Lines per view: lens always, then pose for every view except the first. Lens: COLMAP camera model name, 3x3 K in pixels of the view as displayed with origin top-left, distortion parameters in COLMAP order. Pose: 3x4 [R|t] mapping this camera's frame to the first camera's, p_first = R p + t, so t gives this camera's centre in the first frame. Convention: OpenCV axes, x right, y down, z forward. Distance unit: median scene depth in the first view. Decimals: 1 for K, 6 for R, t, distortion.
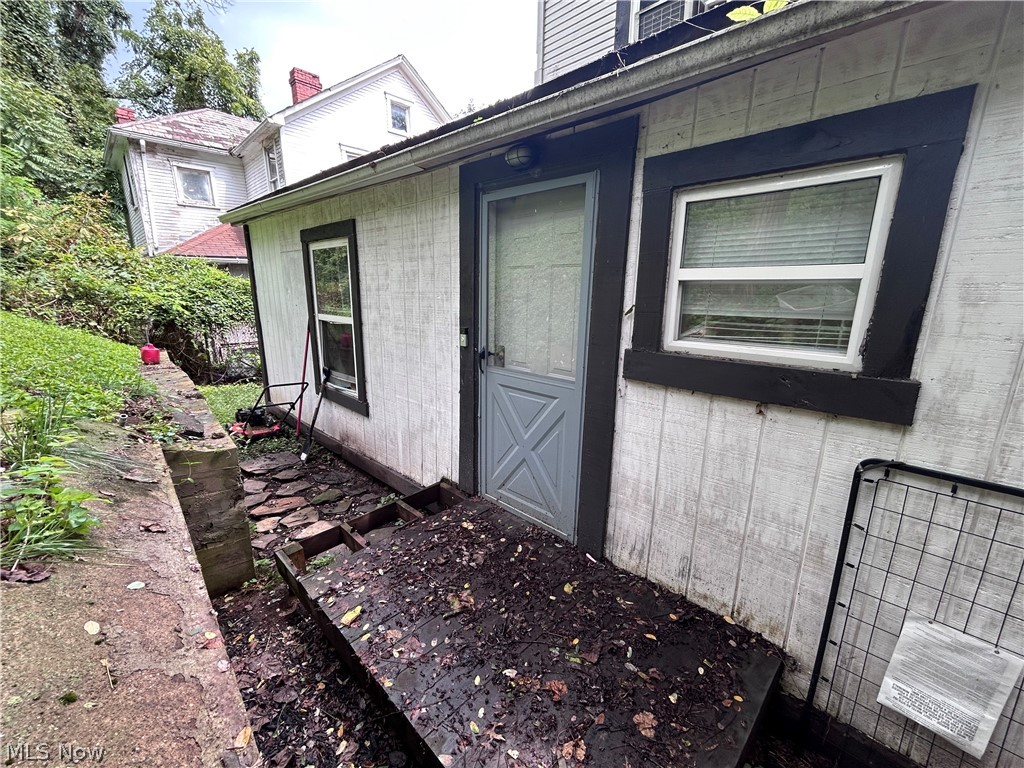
lens RADIAL K [[428.2, 0, 509.9], [0, 428.2, 385.1], [0, 0, 1]] dist [-0.001888, 0.001097]
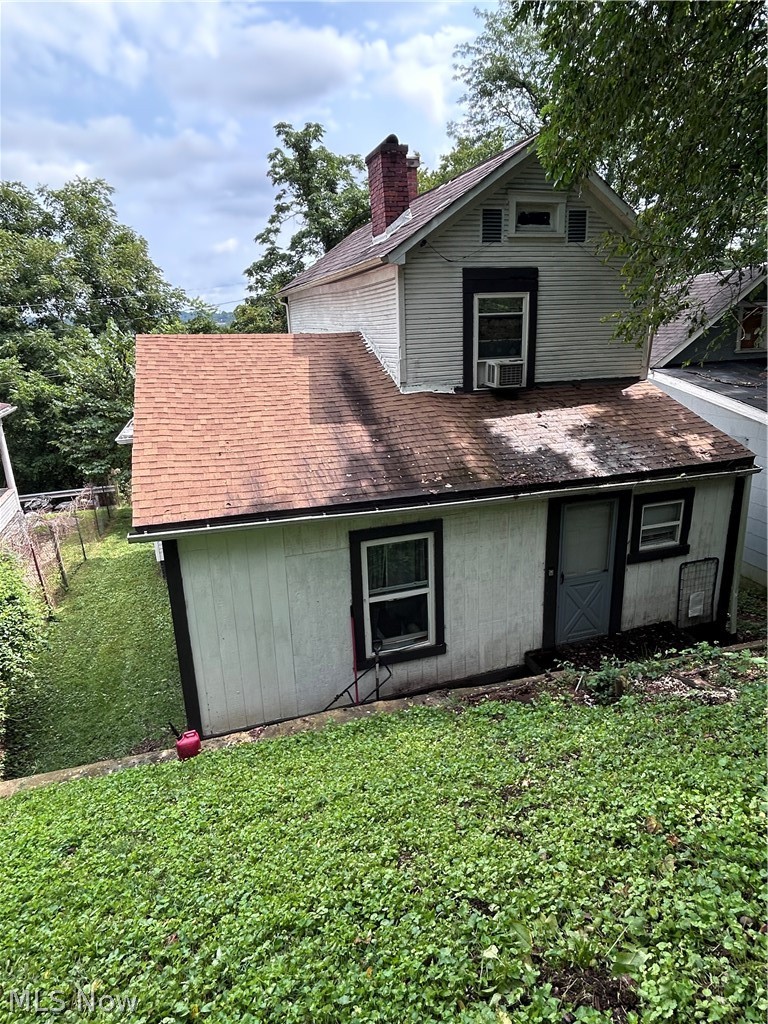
lens RADIAL K [[597.3, 0, 384.0], [0, 597.3, 512.0], [0, 0, 1]] dist [-0.000739, -0.000102]
pose [[0.458638, -0.262469, 0.848976, -3.714841], [0.241395, 0.956257, 0.165229, -1.380369], [-0.855207, 0.129158, 0.501935, 0.345347]]
